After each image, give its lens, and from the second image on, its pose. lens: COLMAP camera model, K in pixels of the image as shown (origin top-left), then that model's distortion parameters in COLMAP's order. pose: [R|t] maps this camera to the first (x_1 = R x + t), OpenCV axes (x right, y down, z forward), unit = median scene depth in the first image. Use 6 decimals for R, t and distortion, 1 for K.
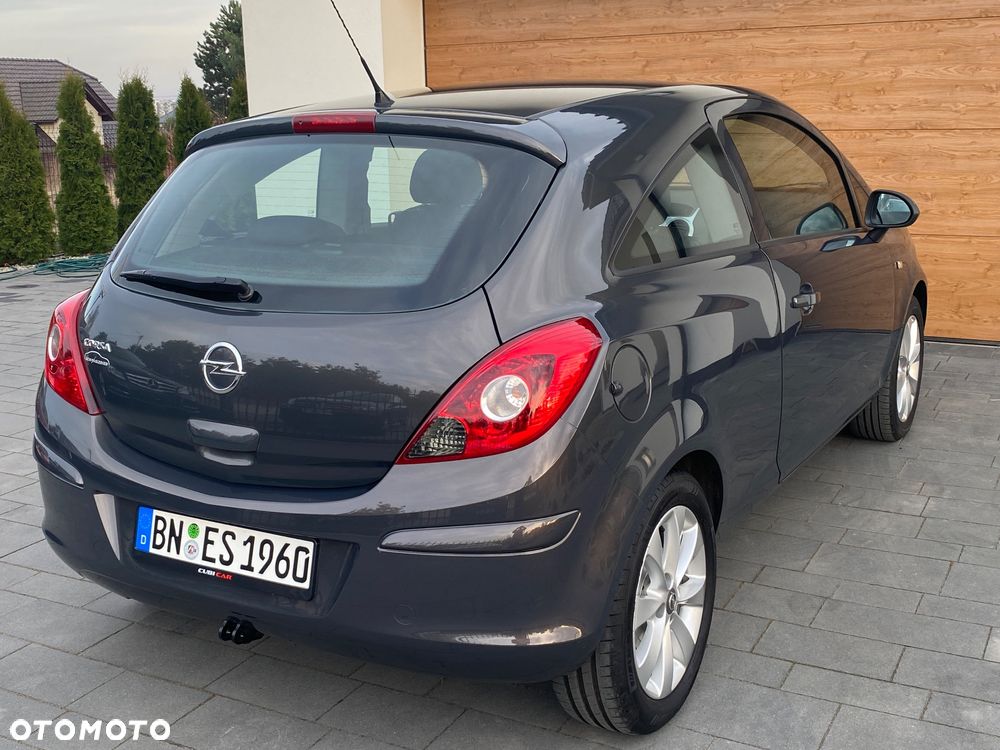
lens RADIAL K [[1196.3, 0, 473.4], [0, 1196.3, 355.2], [0, 0, 1]] dist [0.024350, 0.000000]
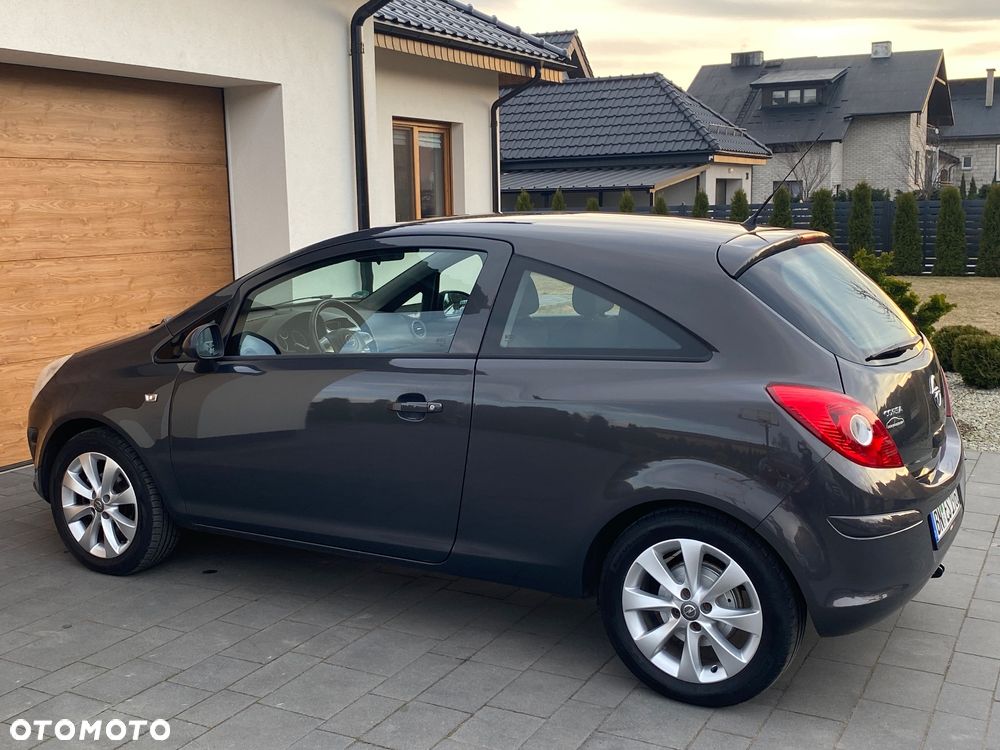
lens RADIAL K [[1196.3, 0, 498.0], [0, 1196.3, 375.3], [0, 0, 1]] dist [0.024350, 0.000000]
pose [[-0.037739, -0.124900, 0.991451, -1.235614], [0.223498, 0.965970, 0.130197, -0.241494], [-0.973974, 0.226501, -0.008540, 1.128538]]
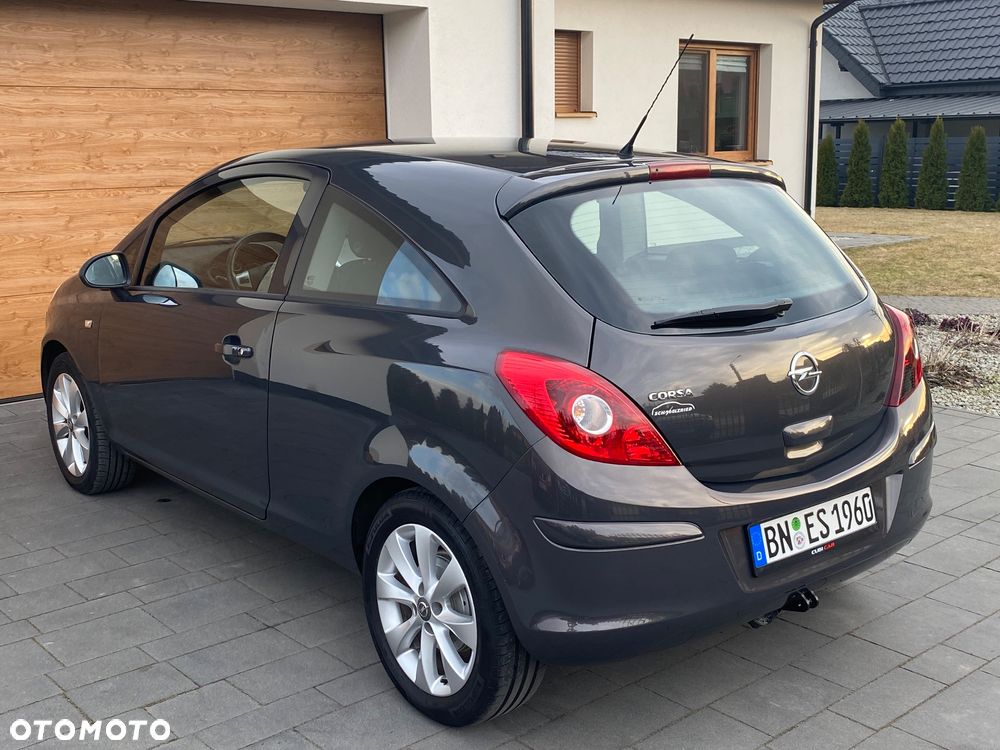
lens RADIAL K [[1196.3, 0, 489.8], [0, 1196.3, 369.7], [0, 0, 1]] dist [0.024350, 0.000000]
pose [[0.337353, -0.162988, 0.927161, -1.017339], [0.204977, 0.973984, 0.096637, -0.122741], [-0.918791, 0.157446, 0.361986, 0.625902]]
